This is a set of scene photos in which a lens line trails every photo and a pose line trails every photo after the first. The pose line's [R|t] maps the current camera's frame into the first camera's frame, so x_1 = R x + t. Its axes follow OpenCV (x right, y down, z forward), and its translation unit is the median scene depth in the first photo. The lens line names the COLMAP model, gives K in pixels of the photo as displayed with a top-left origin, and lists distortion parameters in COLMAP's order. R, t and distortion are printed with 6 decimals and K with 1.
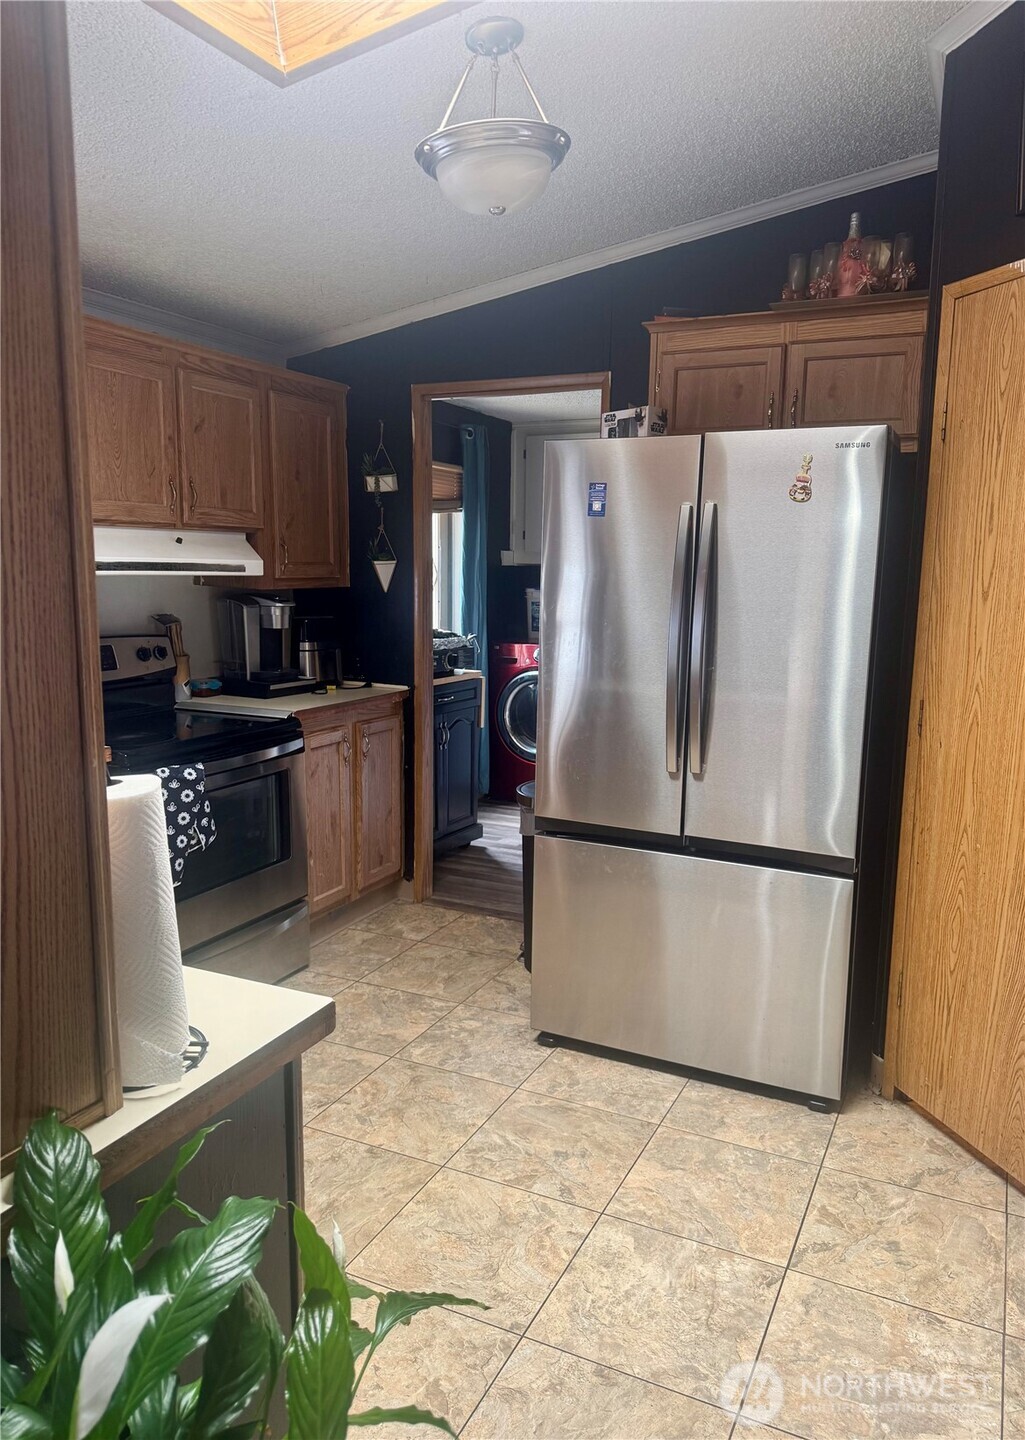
lens RADIAL K [[1022.0, 0, 540.7], [0, 1022.0, 726.0], [0, 0, 1]] dist [0.037161, -0.022288]
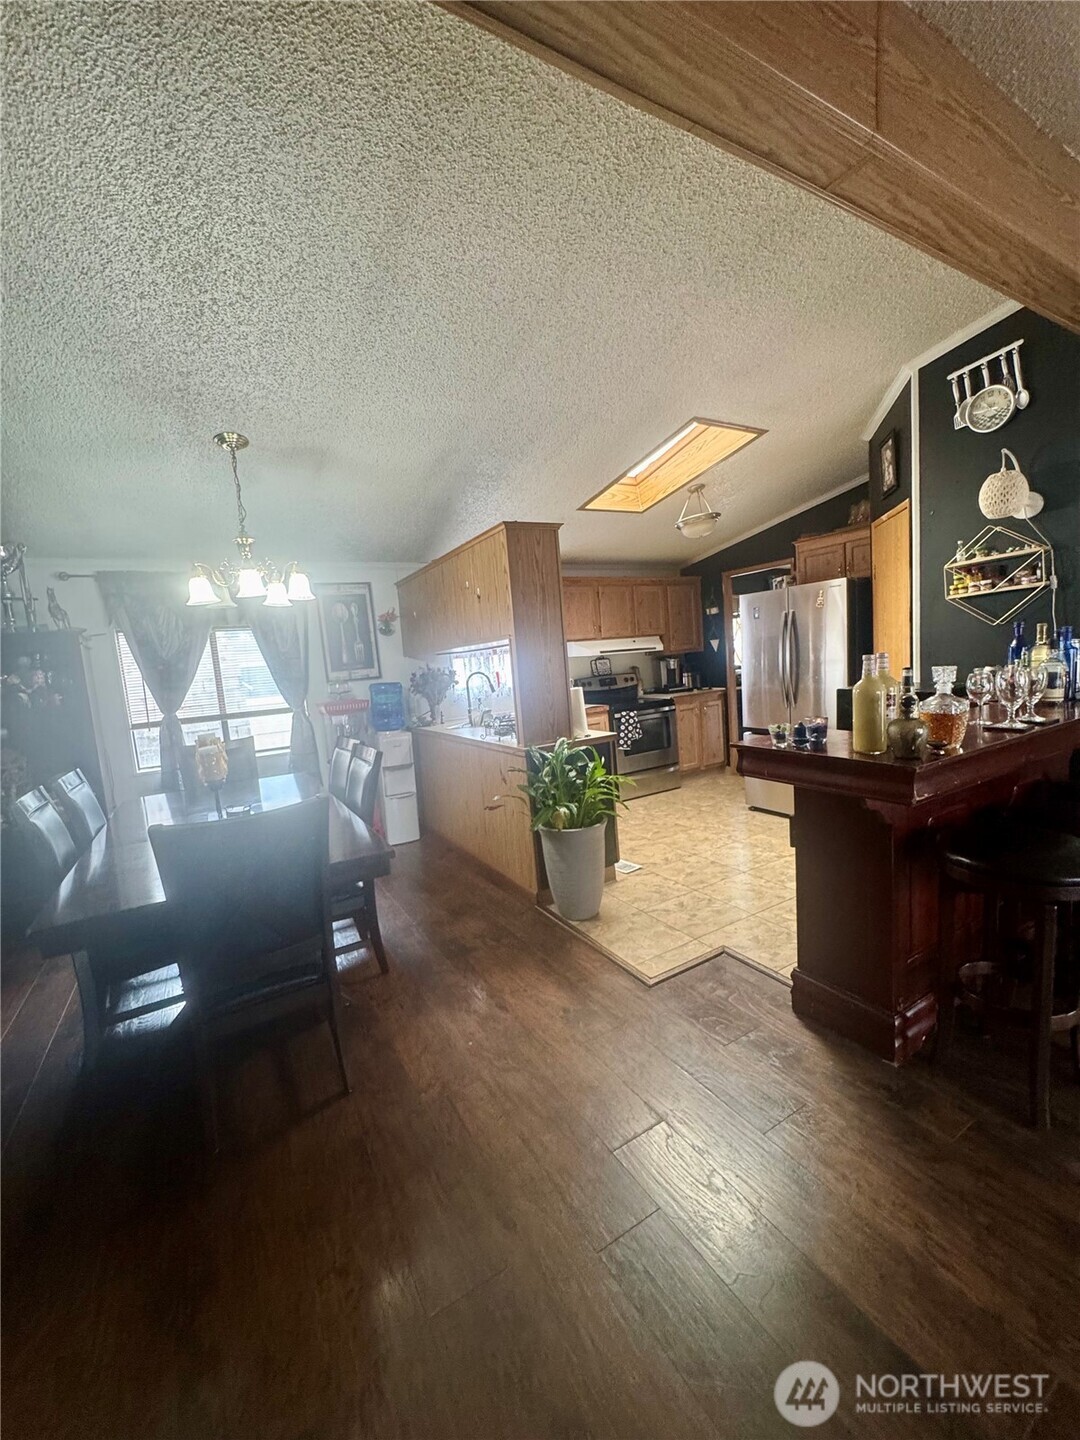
lens RADIAL K [[576.7, 0, 540.4], [0, 576.7, 719.0], [0, 0, 1]] dist [-0.002264, -0.000151]
pose [[0.814286, -0.018908, -0.580156, 0.464784], [0.001216, 0.999523, -0.030868, 0.116576], [0.580462, 0.024430, 0.813921, -0.621660]]
